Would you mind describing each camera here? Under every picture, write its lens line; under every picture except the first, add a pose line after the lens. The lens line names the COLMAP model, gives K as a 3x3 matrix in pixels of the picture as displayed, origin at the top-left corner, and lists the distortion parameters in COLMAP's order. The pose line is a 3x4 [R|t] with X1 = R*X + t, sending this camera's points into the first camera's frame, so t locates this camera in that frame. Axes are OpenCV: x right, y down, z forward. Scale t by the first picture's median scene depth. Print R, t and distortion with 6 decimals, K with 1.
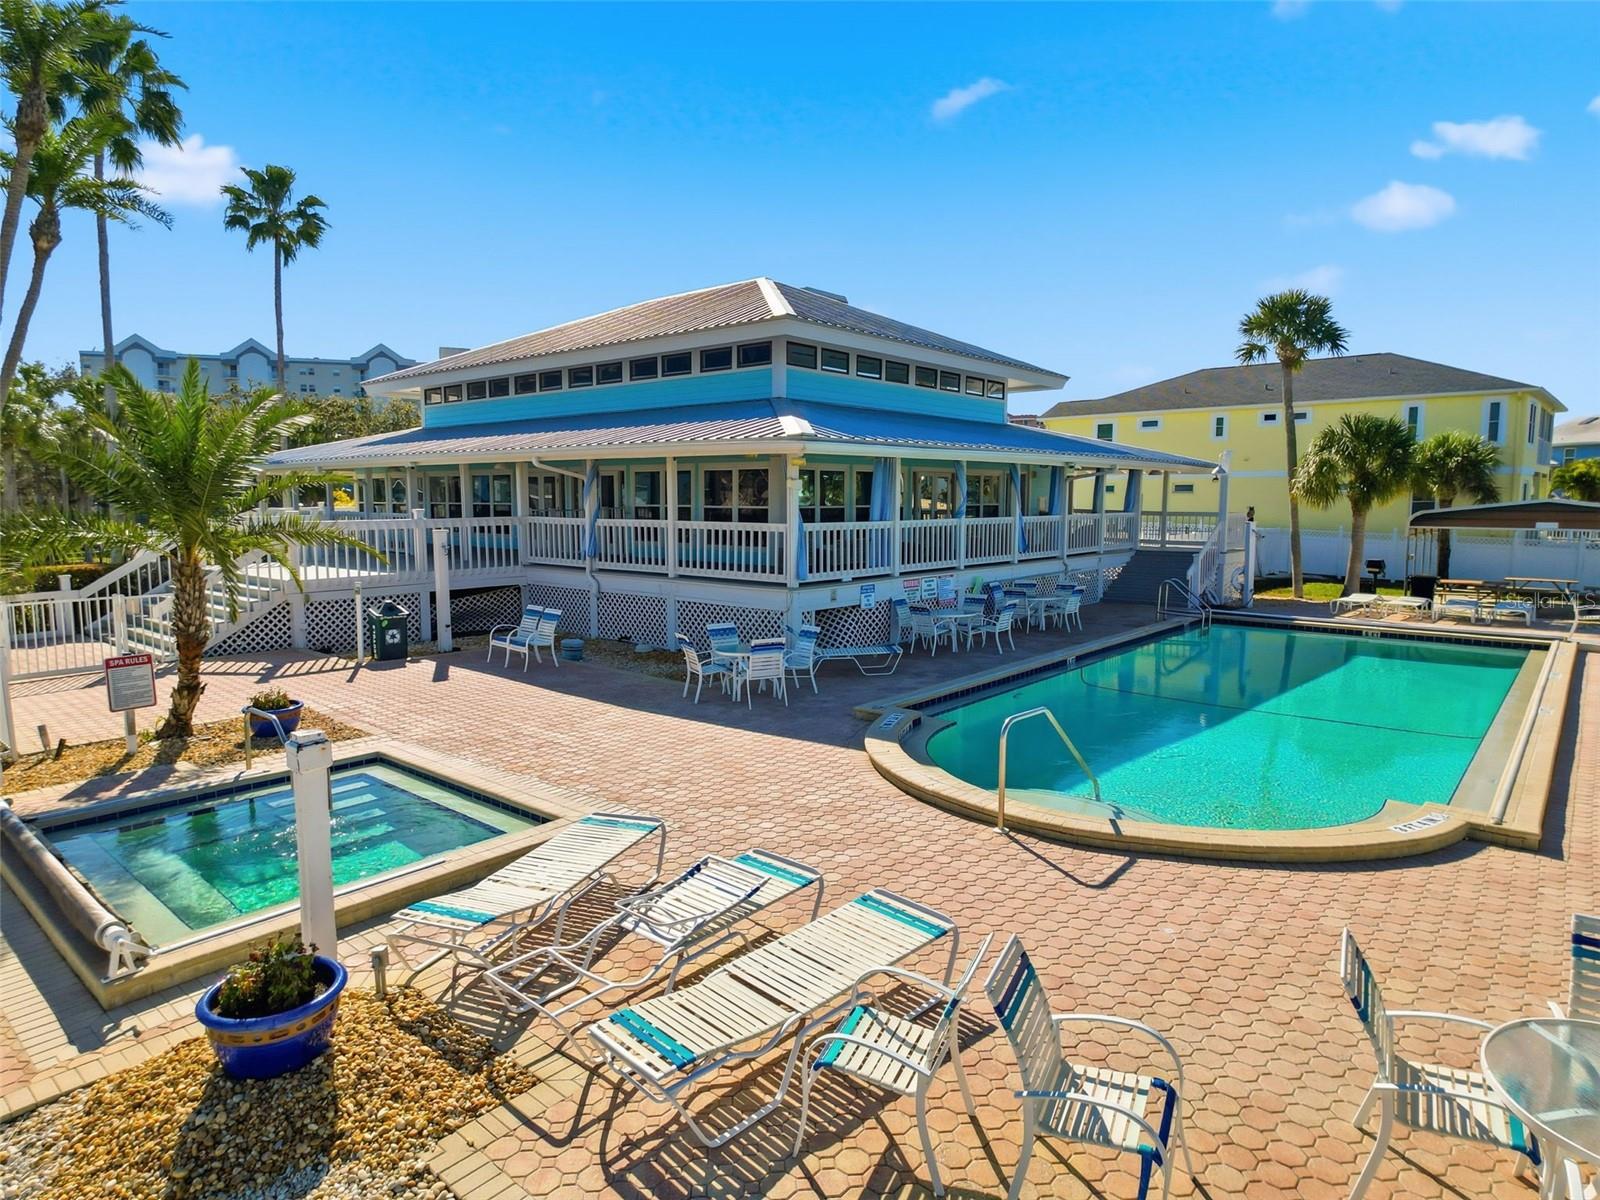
lens RADIAL K [[948.6, 0, 800.1], [0, 948.6, 601.0], [0, 0, 1]] dist [0.008156, -0.013626]
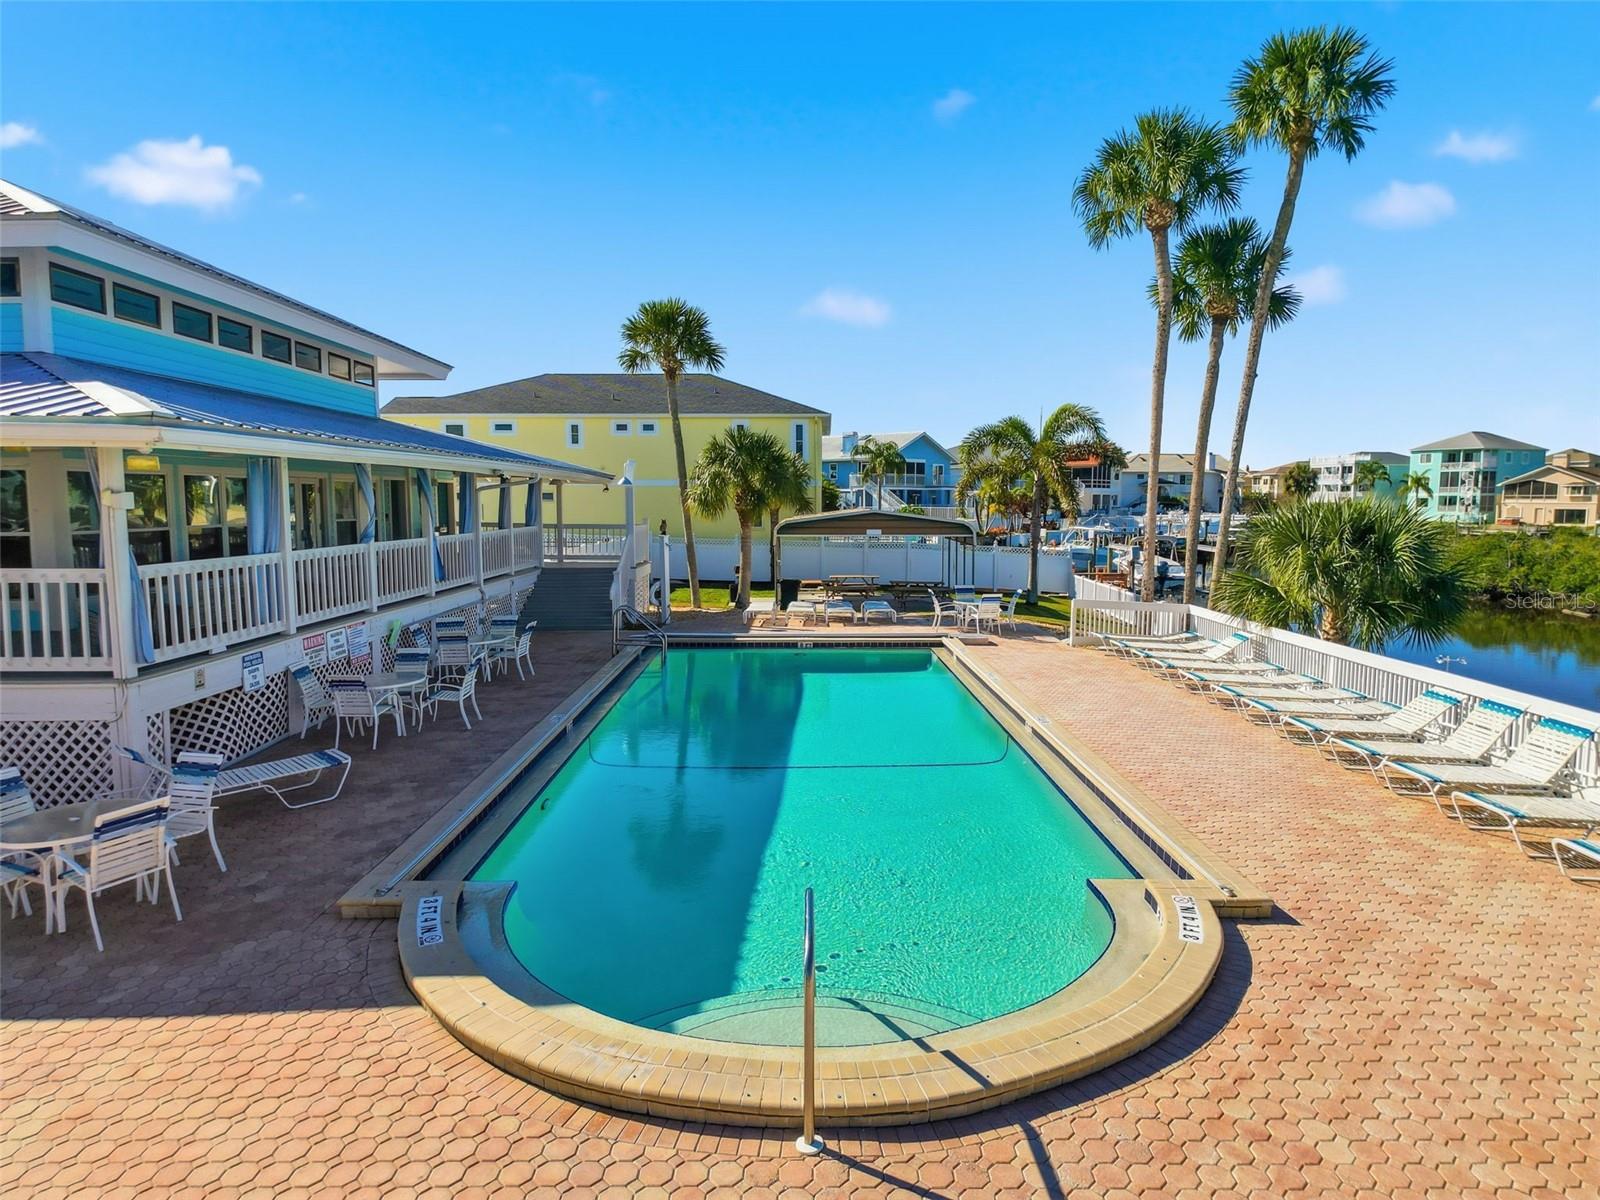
lens RADIAL K [[948.6, 0, 813.8], [0, 948.6, 591.0], [0, 0, 1]] dist [0.008156, -0.013626]
pose [[0.754834, -0.059527, 0.653209, -0.056300], [0.068410, 0.997587, 0.011857, -0.038170], [-0.652339, 0.035736, 0.757084, 0.241333]]
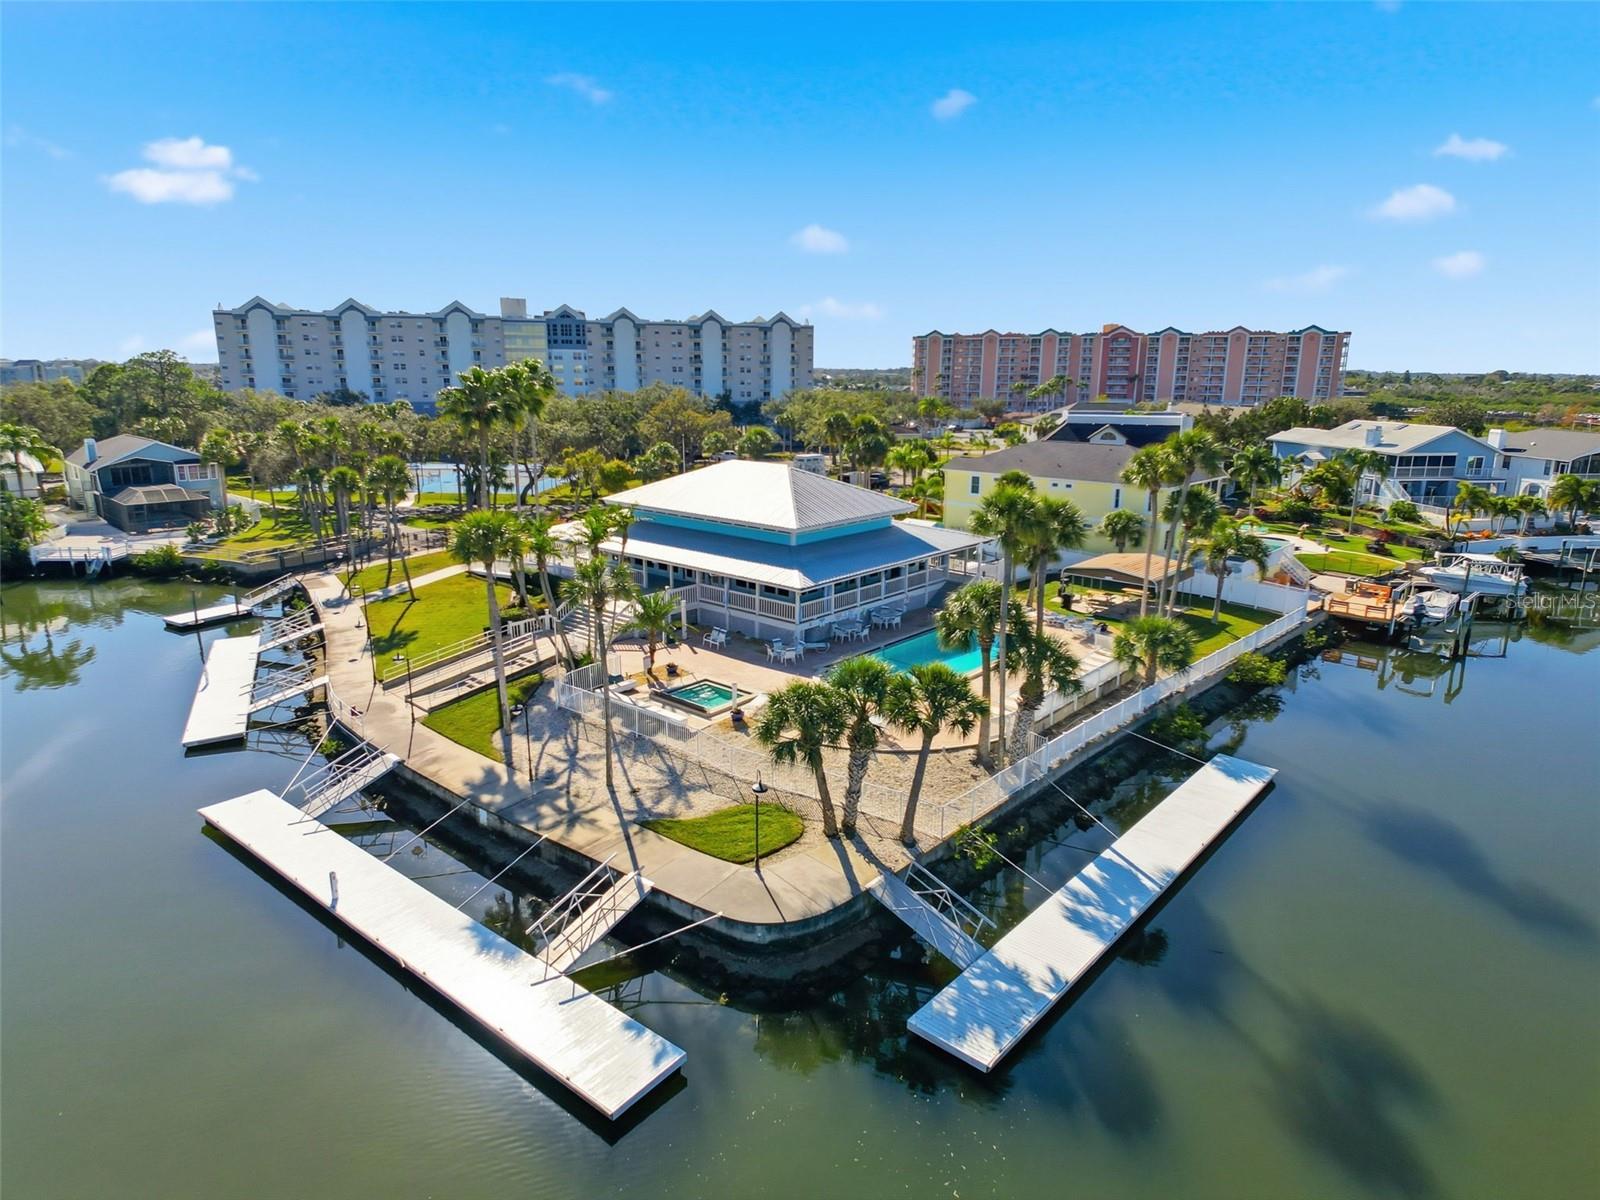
lens RADIAL K [[948.6, 0, 798.3], [0, 948.6, 599.1], [0, 0, 1]] dist [0.008156, -0.013626]
pose [[0.999885, 0.013178, -0.007494, 0.015655], [-0.012166, 0.992452, 0.122025, -0.417113], [0.009046, -0.121920, 0.992499, -1.861526]]
